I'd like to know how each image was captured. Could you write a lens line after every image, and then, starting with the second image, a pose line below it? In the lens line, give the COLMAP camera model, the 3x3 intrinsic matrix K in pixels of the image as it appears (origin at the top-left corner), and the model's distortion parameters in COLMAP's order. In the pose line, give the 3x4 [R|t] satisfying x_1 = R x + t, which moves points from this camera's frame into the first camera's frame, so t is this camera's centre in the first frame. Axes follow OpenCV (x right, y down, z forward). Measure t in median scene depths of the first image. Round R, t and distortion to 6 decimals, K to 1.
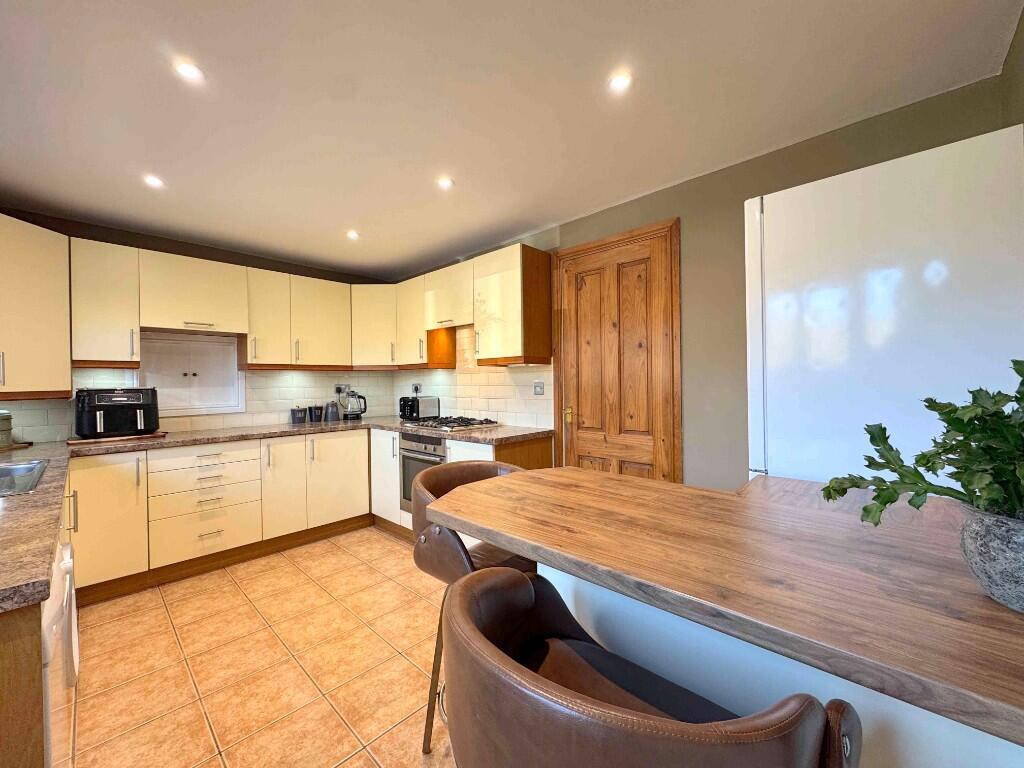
lens RADIAL K [[406.4, 0, 511.3], [0, 406.4, 384.2], [0, 0, 1]] dist [-0.002431, -0.000450]
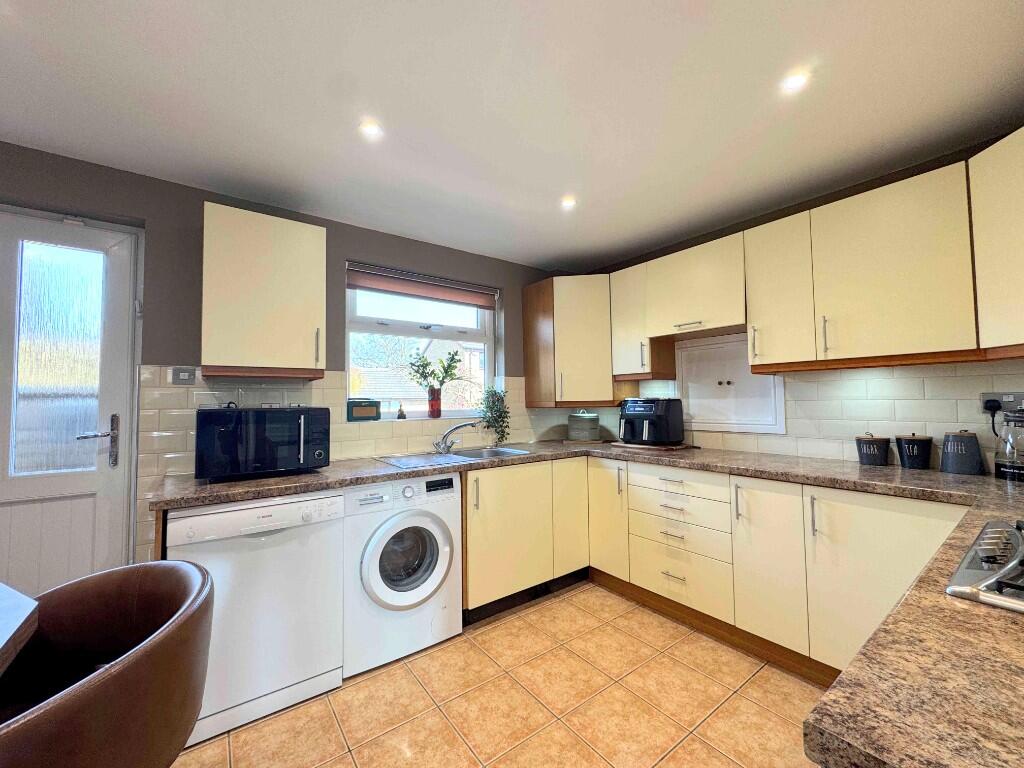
lens RADIAL K [[406.4, 0, 511.3], [0, 406.4, 384.2], [0, 0, 1]] dist [-0.002431, -0.000450]
pose [[-0.170792, -0.024626, -0.984999, 0.130304], [0.009176, 0.999605, -0.026582, -0.003071], [0.985264, -0.013578, -0.170499, 0.785470]]
